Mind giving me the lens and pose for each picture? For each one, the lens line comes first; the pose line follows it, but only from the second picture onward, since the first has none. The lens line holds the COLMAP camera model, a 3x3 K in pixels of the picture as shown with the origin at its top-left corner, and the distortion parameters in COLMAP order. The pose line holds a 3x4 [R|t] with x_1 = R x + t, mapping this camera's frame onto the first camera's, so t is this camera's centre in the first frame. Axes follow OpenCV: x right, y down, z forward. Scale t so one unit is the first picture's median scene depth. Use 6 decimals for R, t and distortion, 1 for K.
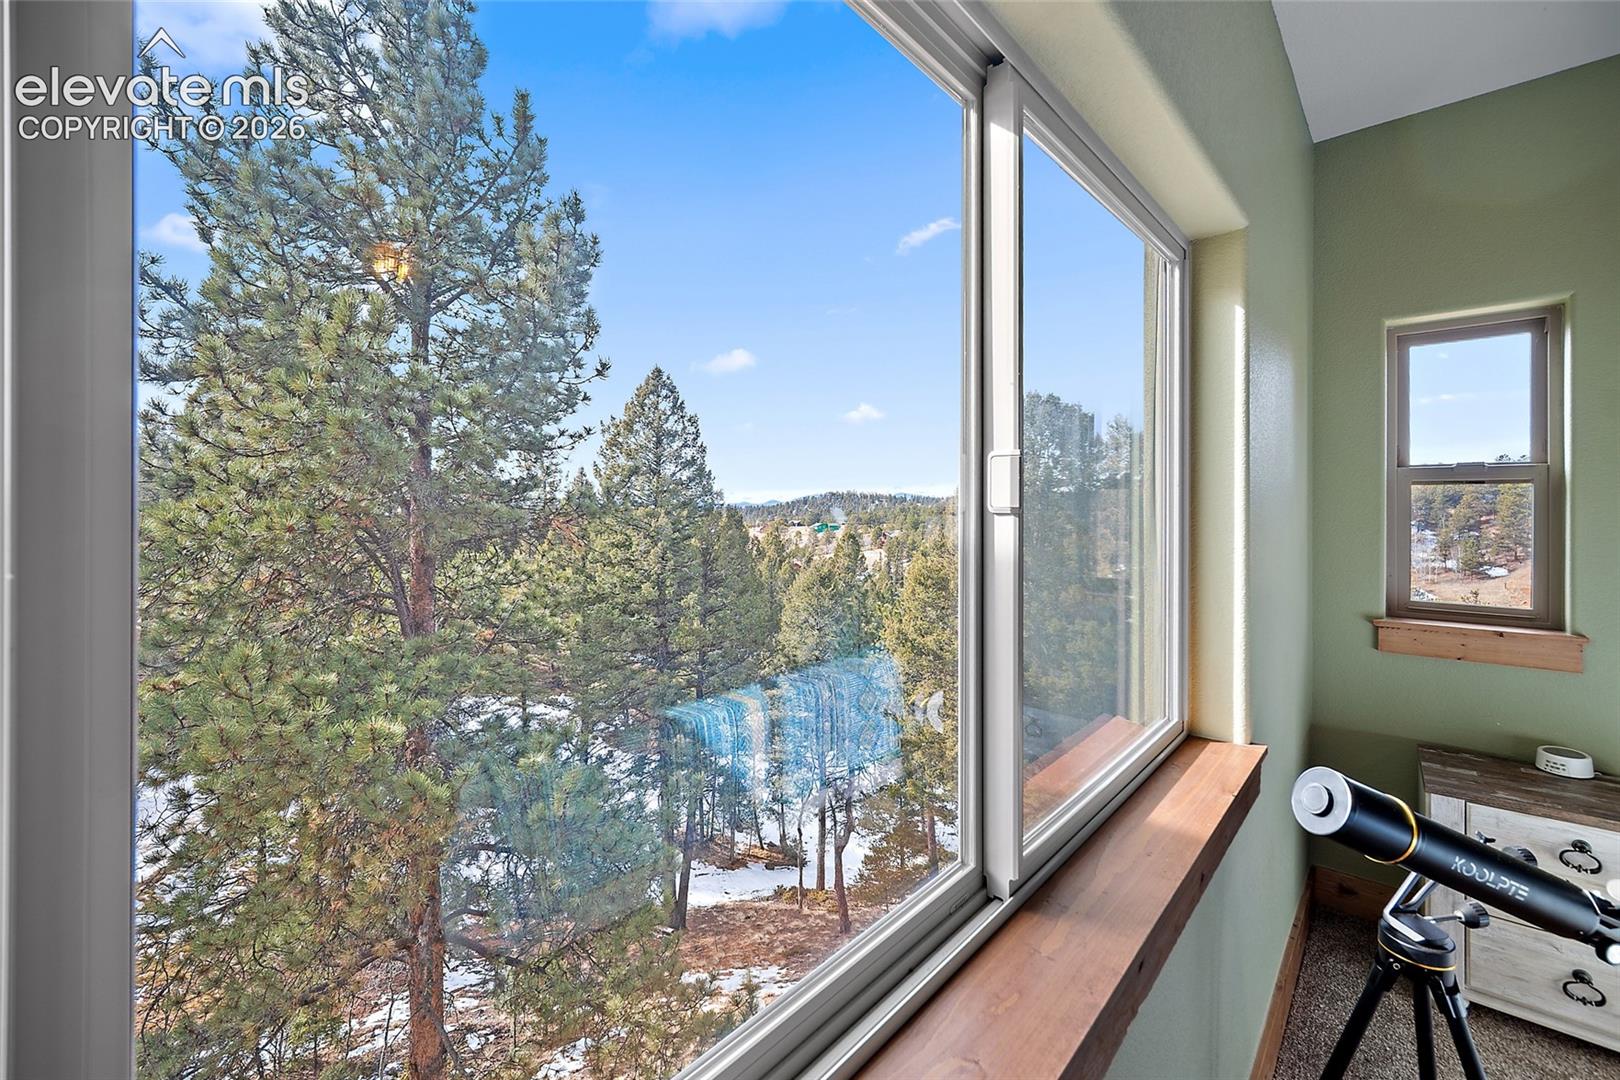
lens RADIAL K [[670.1, 0, 817.5], [0, 670.1, 506.5], [0, 0, 1]] dist [0.001610, 0.000021]
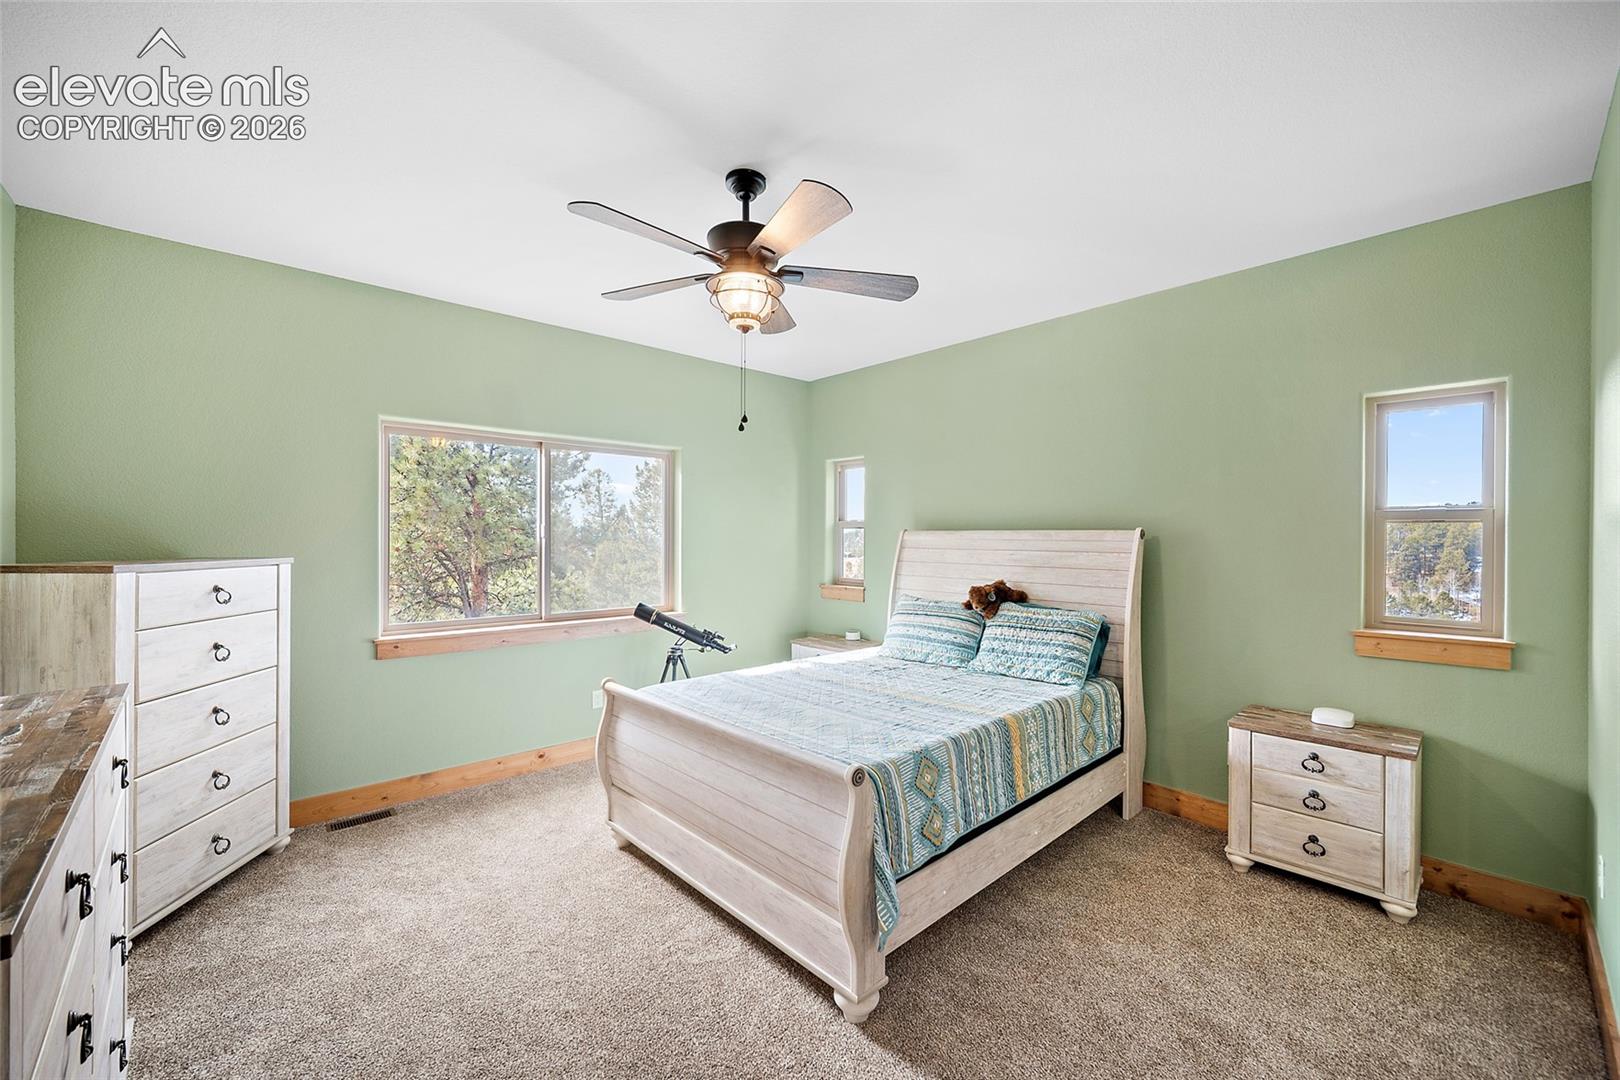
lens RADIAL K [[644.1, 0, 810.0], [0, 644.1, 540.0], [0, 0, 1]] dist [0.000192, 0.000007]
pose [[0.995634, 0.004039, -0.093257, 0.332123], [-0.003783, 0.999989, 0.002923, 0.000724], [0.093268, -0.002557, 0.995638, -0.429444]]
